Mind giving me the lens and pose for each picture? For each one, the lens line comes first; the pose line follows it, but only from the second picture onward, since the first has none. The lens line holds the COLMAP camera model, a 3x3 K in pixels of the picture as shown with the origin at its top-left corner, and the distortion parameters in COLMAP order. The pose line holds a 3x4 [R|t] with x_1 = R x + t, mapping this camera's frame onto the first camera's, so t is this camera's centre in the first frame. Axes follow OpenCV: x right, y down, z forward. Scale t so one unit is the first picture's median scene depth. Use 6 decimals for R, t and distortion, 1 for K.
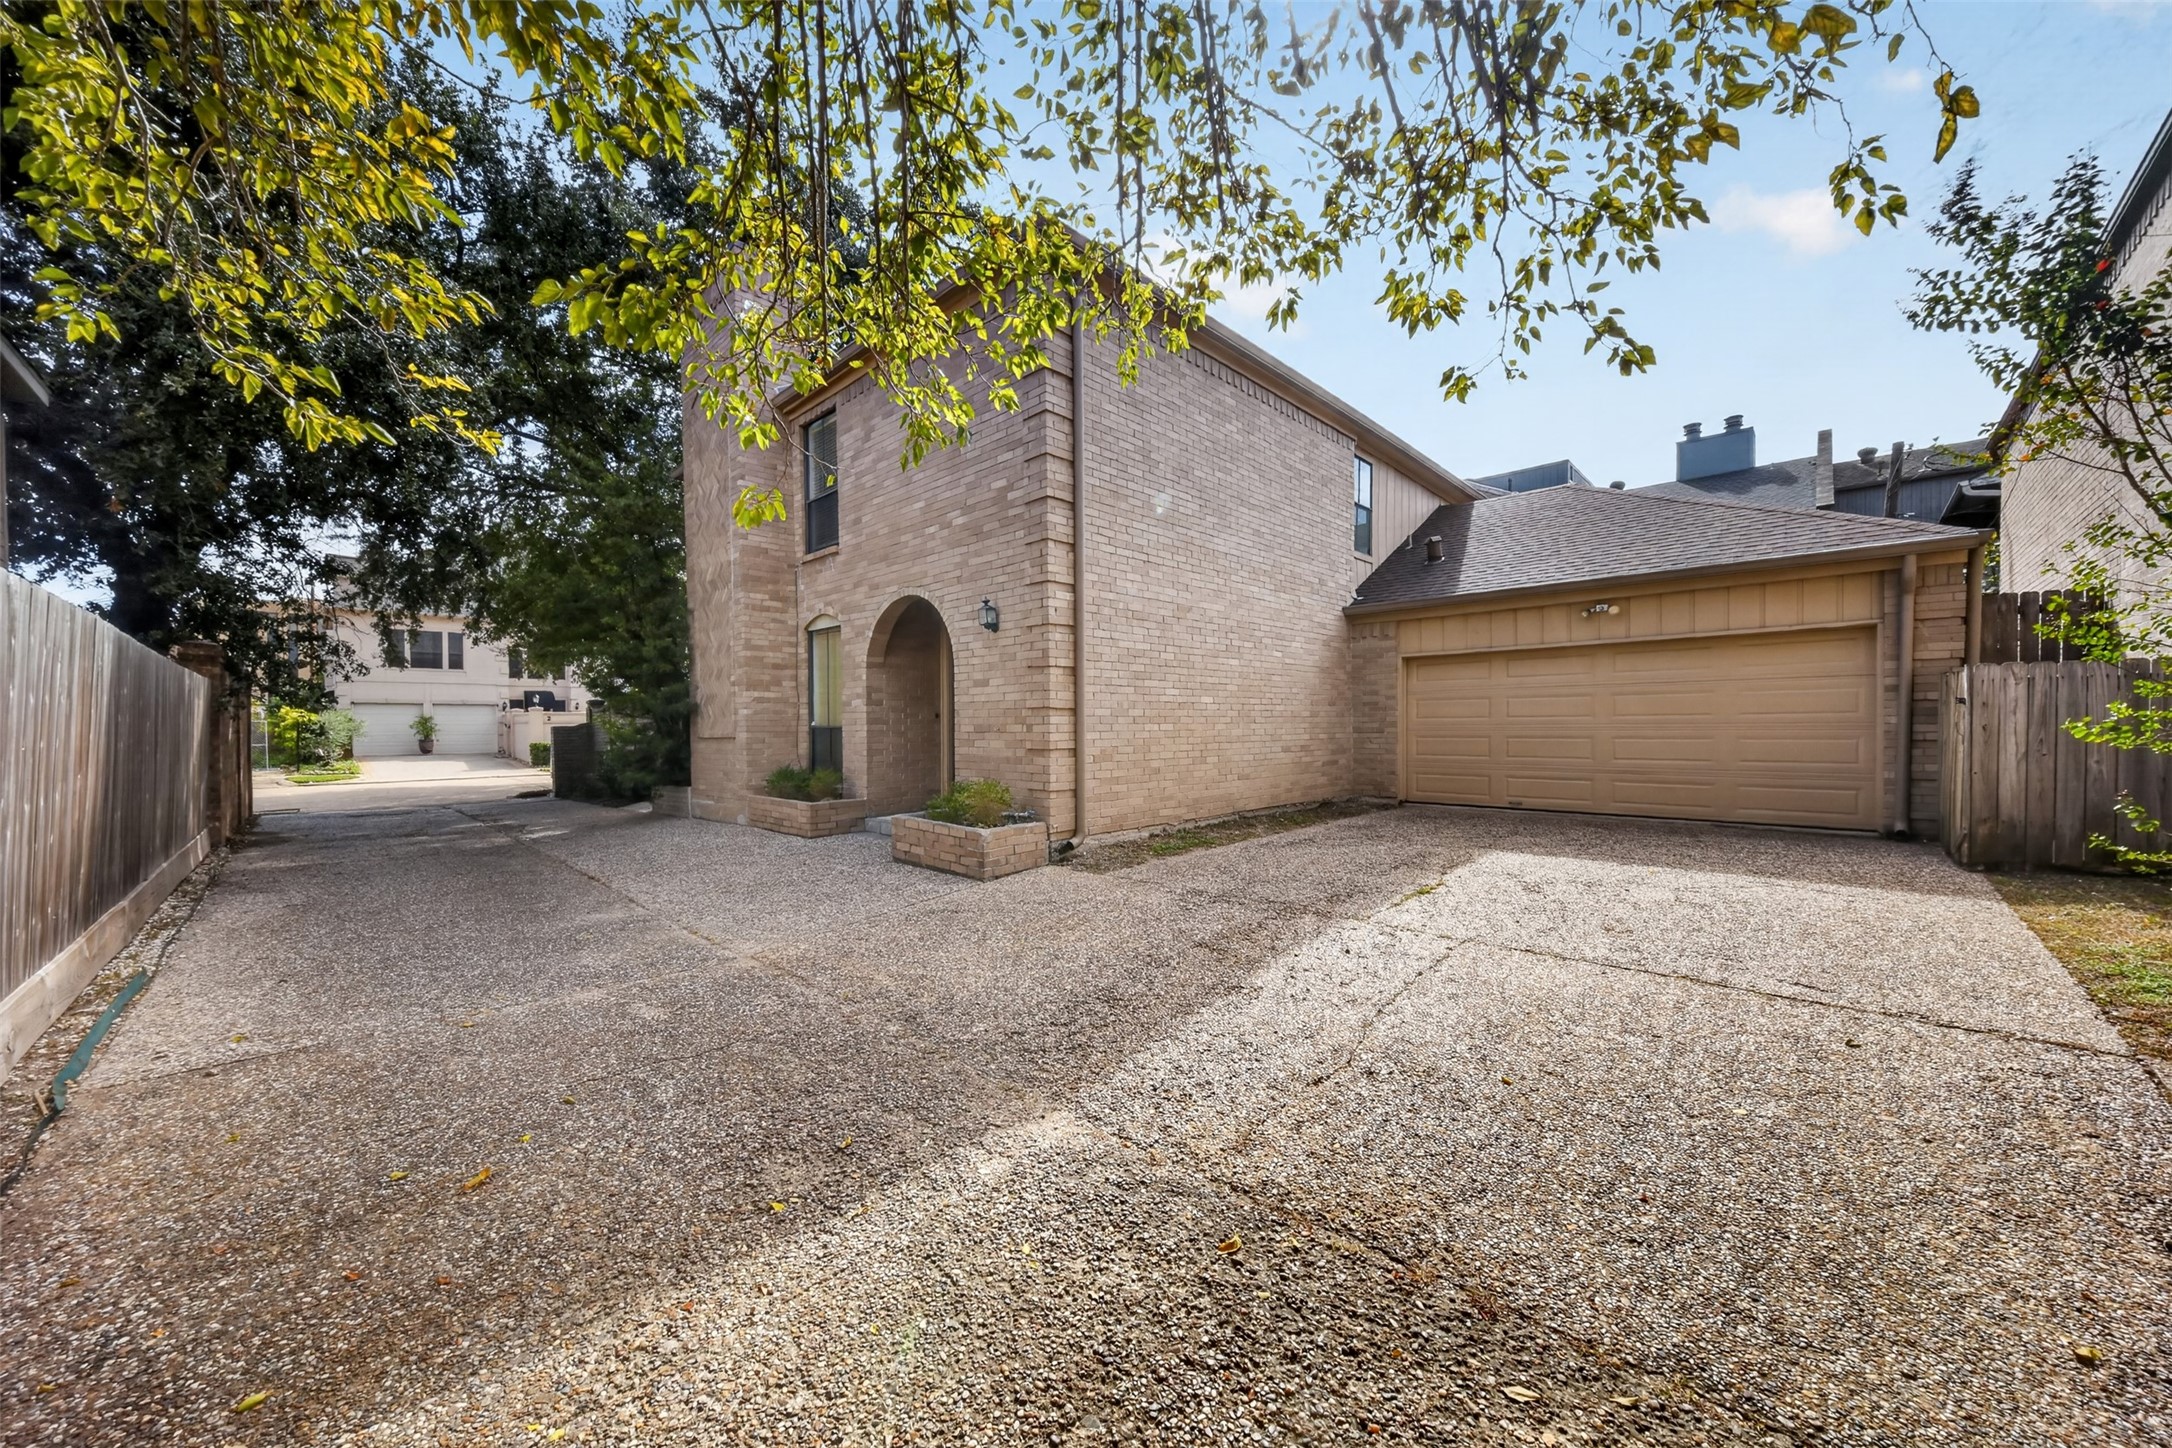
lens RADIAL K [[755.4, 0, 1084.9], [0, 755.4, 730.7], [0, 0, 1]] dist [0.000542, -0.000285]
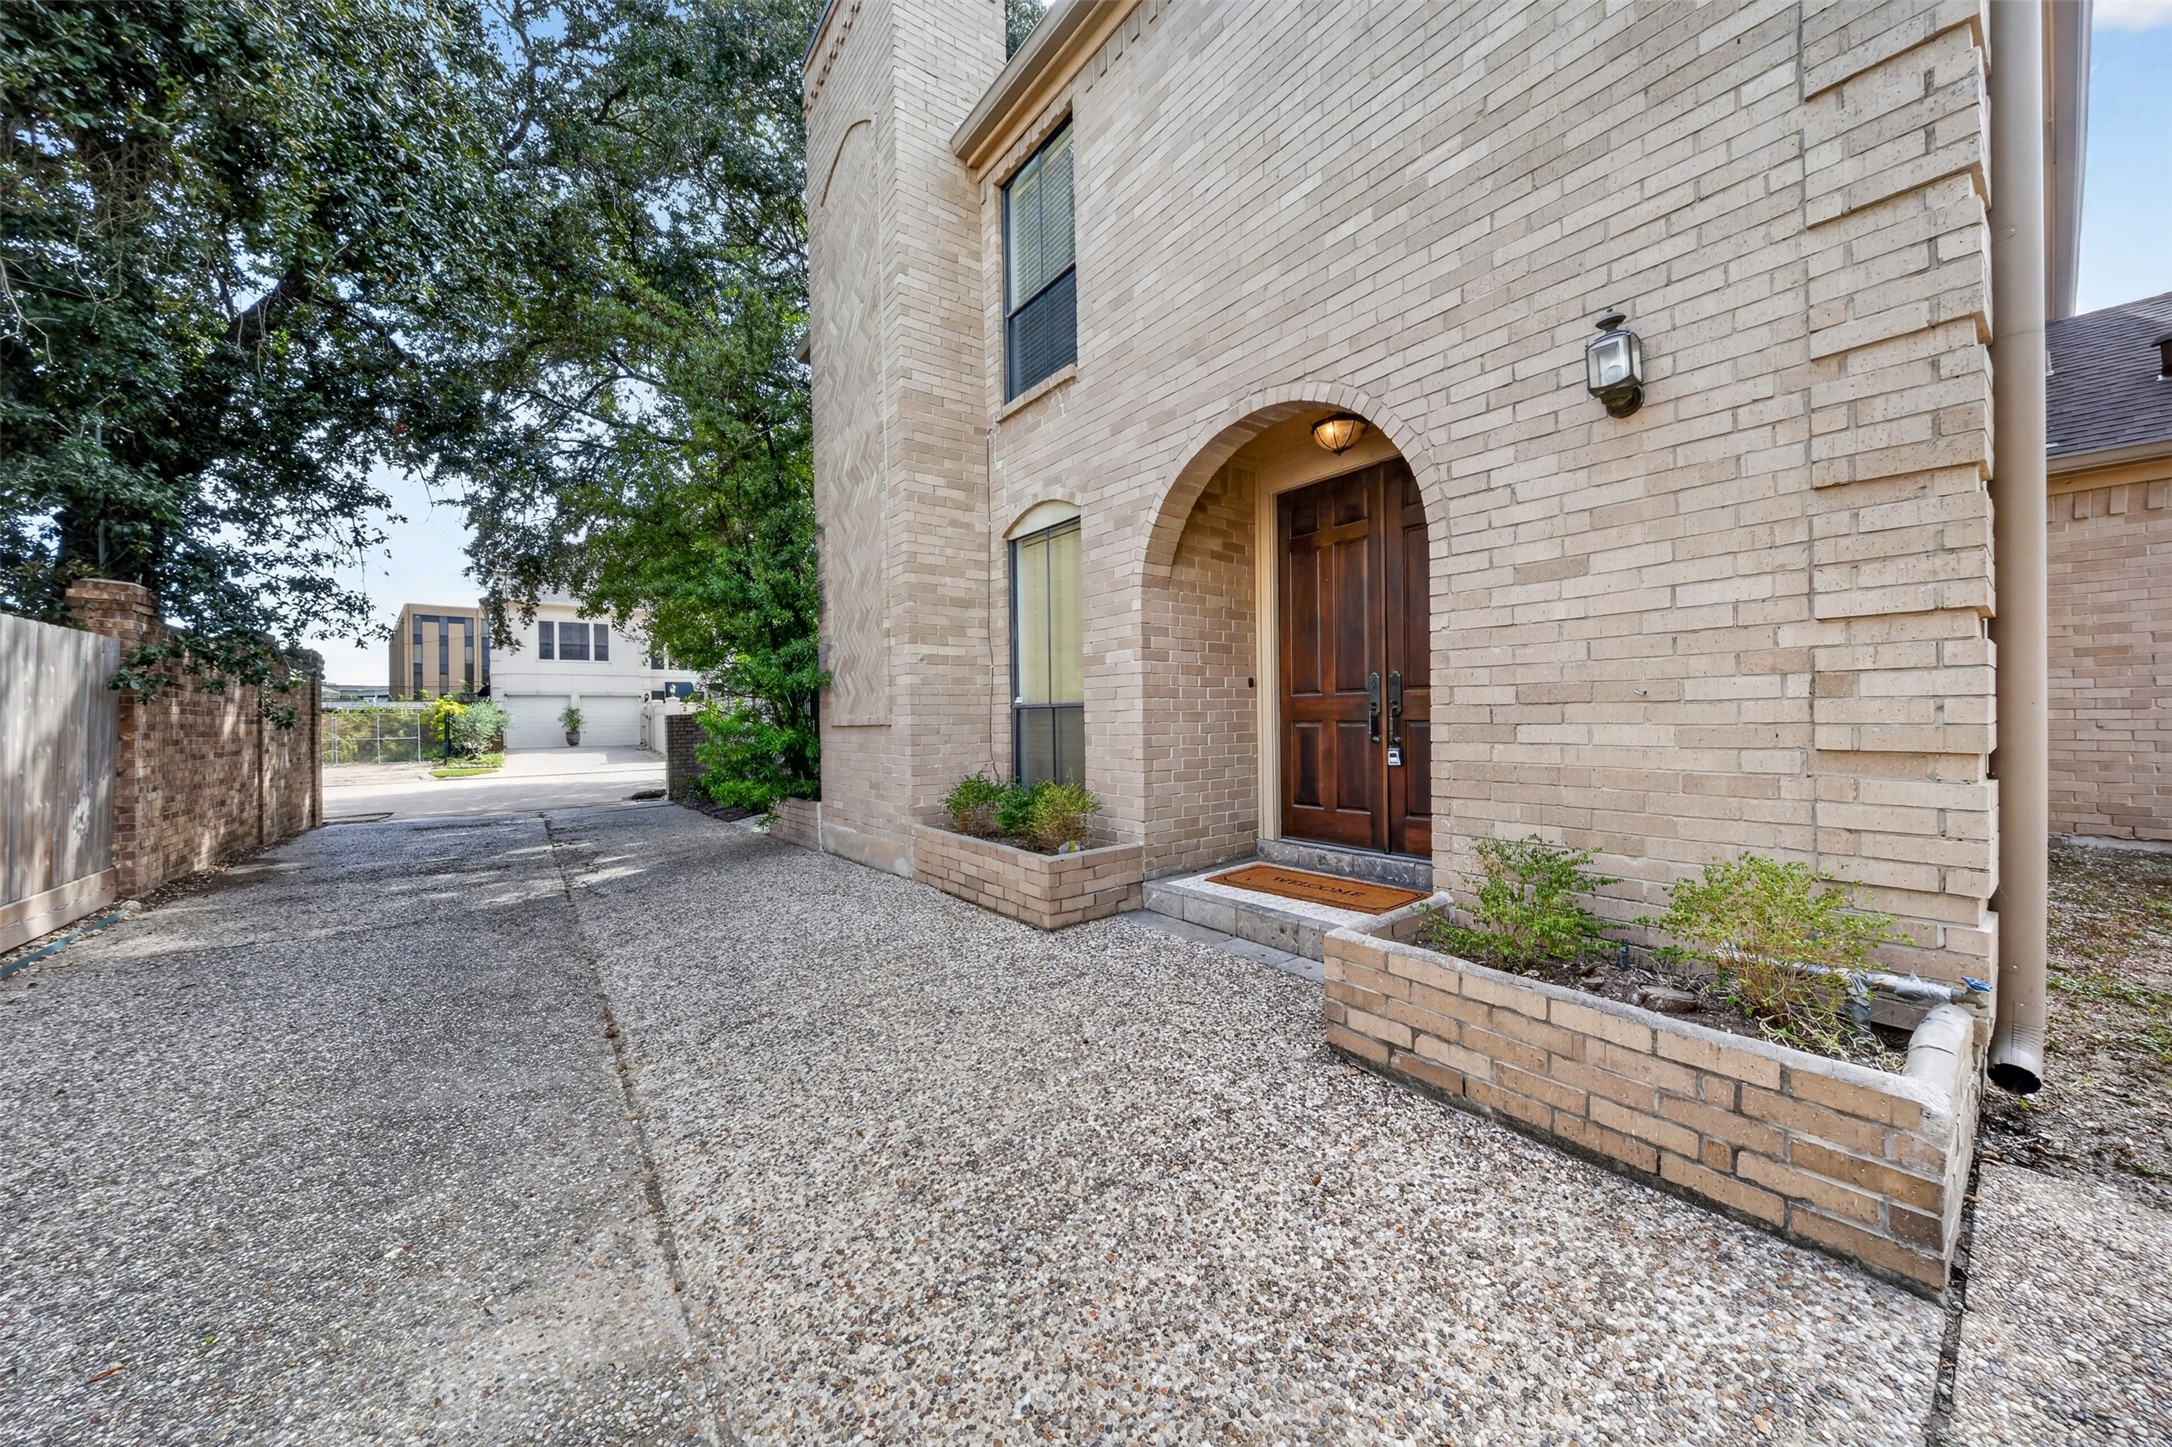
lens RADIAL K [[755.4, 0, 1087.1], [0, 755.4, 721.6], [0, 0, 1]] dist [0.000542, -0.000285]
pose [[0.989280, -0.004304, -0.145968, -0.223816], [0.004288, 0.999991, -0.000426, 0.007186], [0.145968, -0.000205, 0.989289, 0.437794]]
